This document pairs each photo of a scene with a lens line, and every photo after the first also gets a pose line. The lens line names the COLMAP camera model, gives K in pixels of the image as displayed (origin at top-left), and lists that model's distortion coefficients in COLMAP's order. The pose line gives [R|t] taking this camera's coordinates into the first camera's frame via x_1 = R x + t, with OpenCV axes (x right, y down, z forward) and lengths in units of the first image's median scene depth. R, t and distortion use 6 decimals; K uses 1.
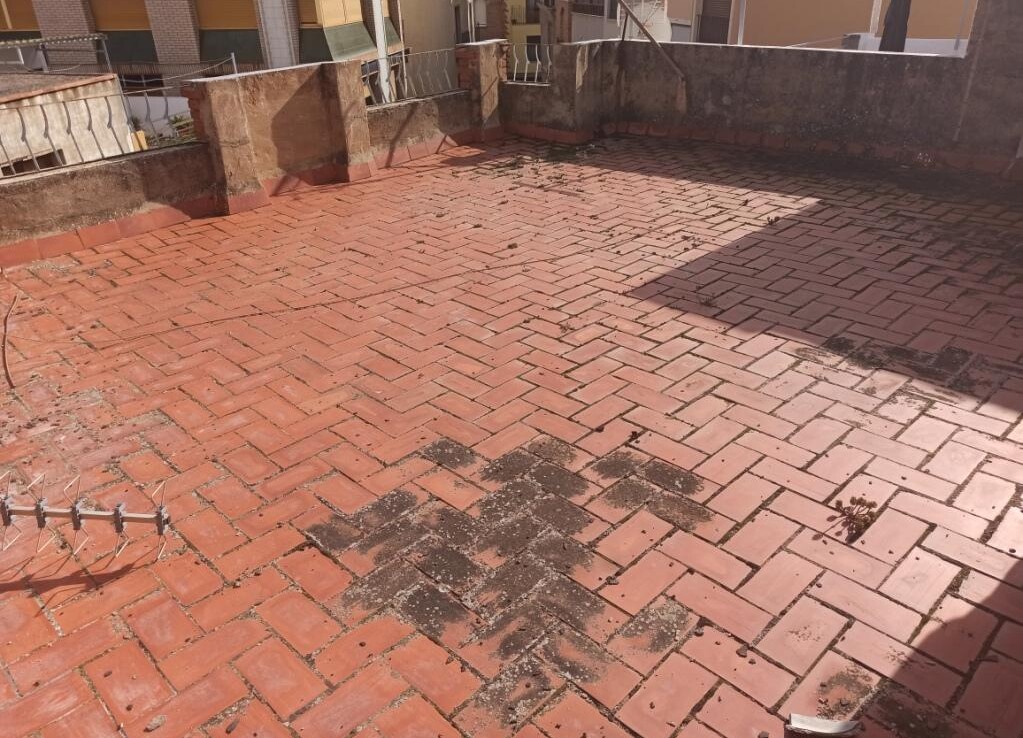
lens RADIAL K [[733.7, 0, 511.5], [0, 733.7, 369.0], [0, 0, 1]] dist [0.068214, -0.064493]
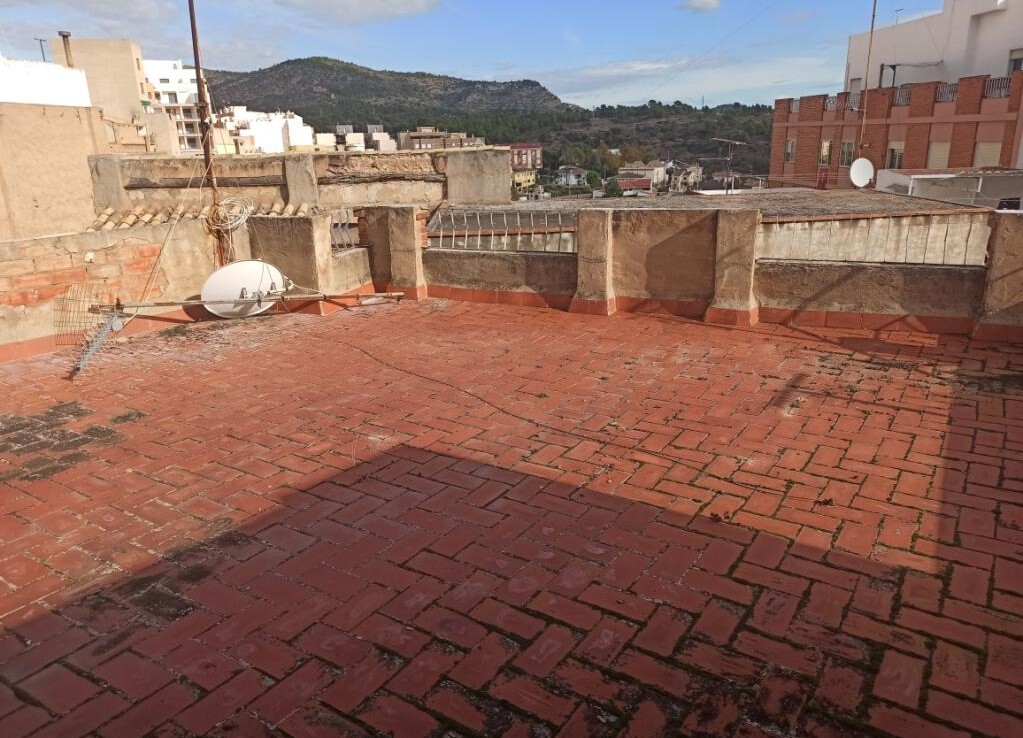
lens RADIAL K [[733.7, 0, 511.5], [0, 733.7, 369.0], [0, 0, 1]] dist [0.068214, -0.064493]
pose [[0.231122, 0.311834, -0.921598, 0.914348], [-0.441400, 0.877757, 0.186304, -0.377647], [0.867035, 0.363734, 0.340512, 0.654067]]
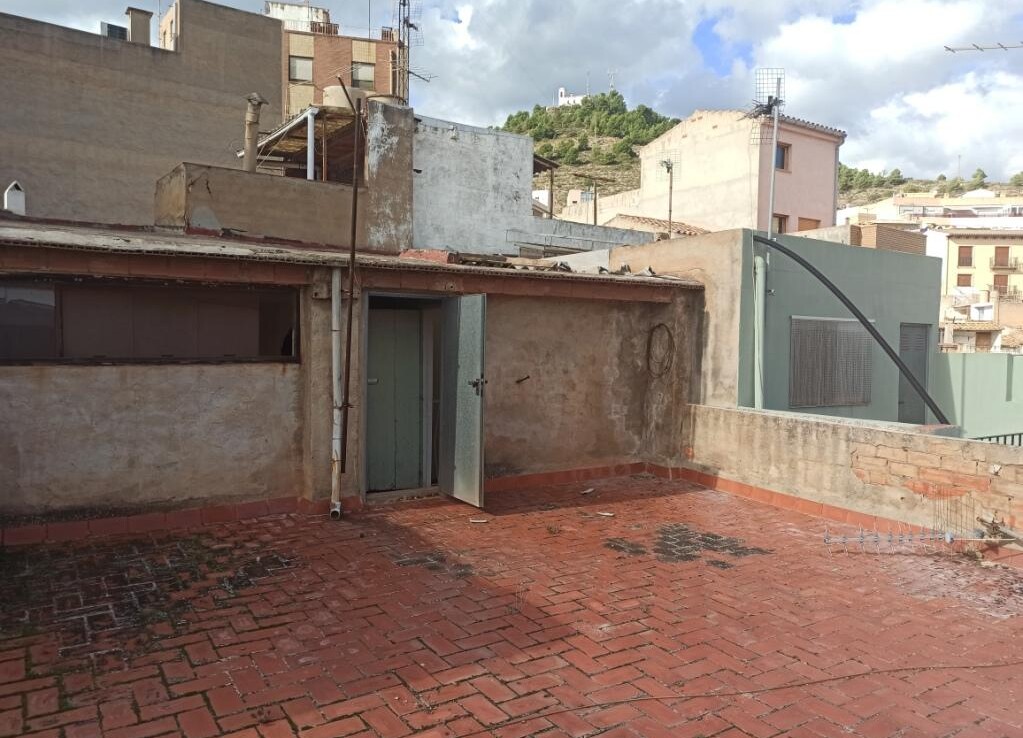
lens RADIAL K [[773.3, 0, 530.4], [0, 773.3, 366.7], [0, 0, 1]] dist [0.059326, -0.034449]
pose [[-0.984427, 0.000728, 0.175790, 0.027499], [0.087598, 0.869024, 0.486953, -0.809865], [-0.152411, 0.494769, -0.855555, 1.499666]]
